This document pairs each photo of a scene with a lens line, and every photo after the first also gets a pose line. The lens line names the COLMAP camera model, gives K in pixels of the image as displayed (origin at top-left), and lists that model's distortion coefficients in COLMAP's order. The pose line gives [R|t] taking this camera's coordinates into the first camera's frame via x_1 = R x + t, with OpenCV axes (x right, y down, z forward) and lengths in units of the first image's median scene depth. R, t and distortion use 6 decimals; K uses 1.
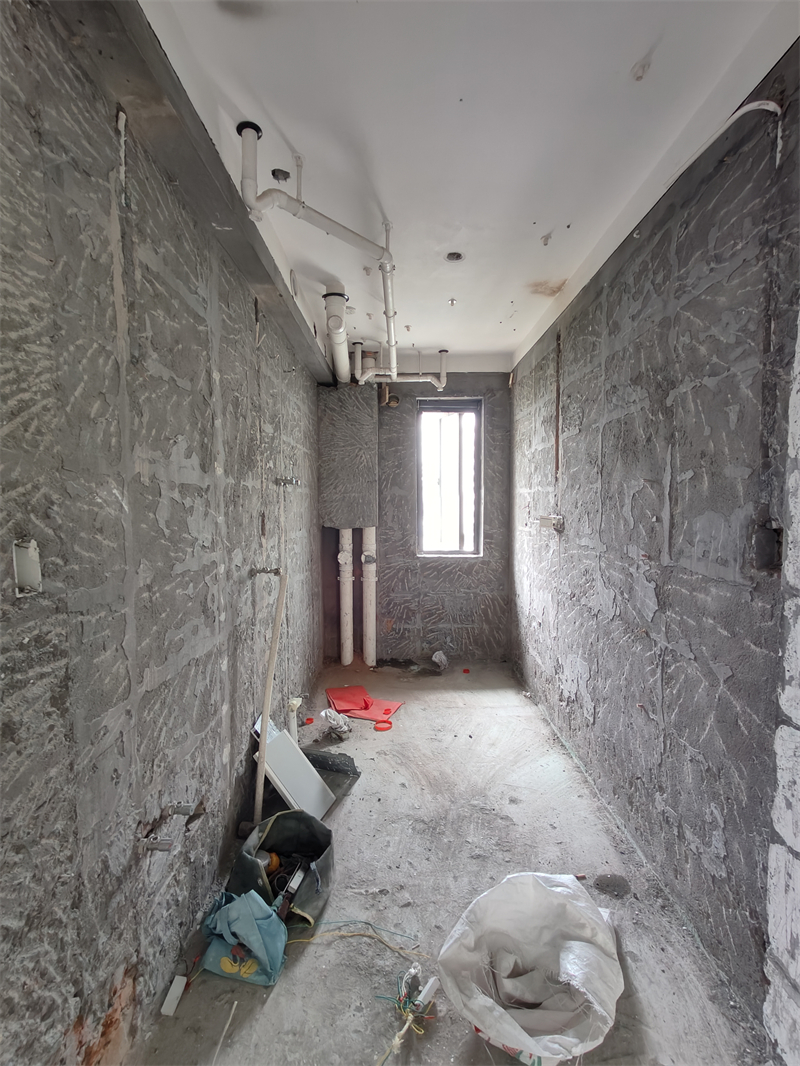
lens RADIAL K [[471.6, 0, 400.0], [0, 471.6, 533.0], [0, 0, 1]] dist [-0.000251, 0.000390]
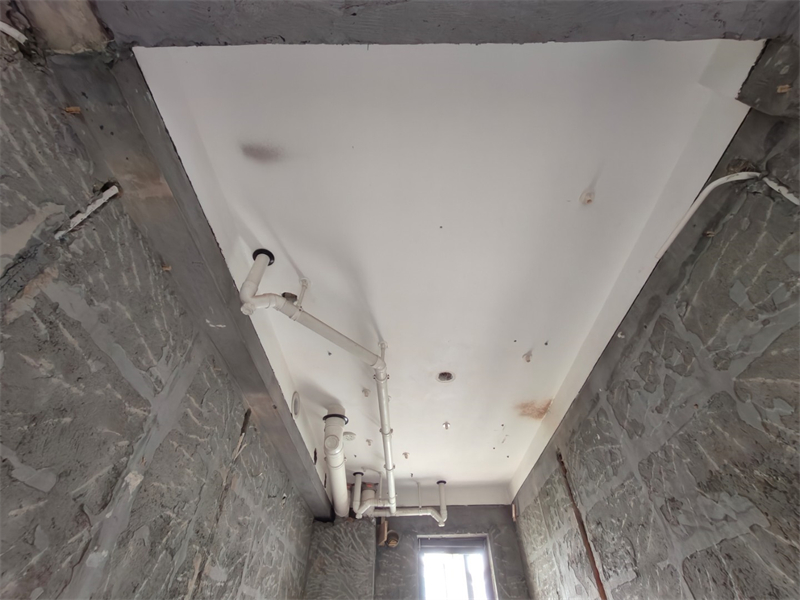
lens RADIAL K [[353.9, 0, 403.1], [0, 353.9, 295.5], [0, 0, 1]] dist [-0.000251, 0.000390]
pose [[0.999975, -0.007106, 0.000345, 0.015791], [0.004719, 0.626201, -0.779647, -0.055019], [0.005324, 0.779629, 0.626219, 0.287701]]
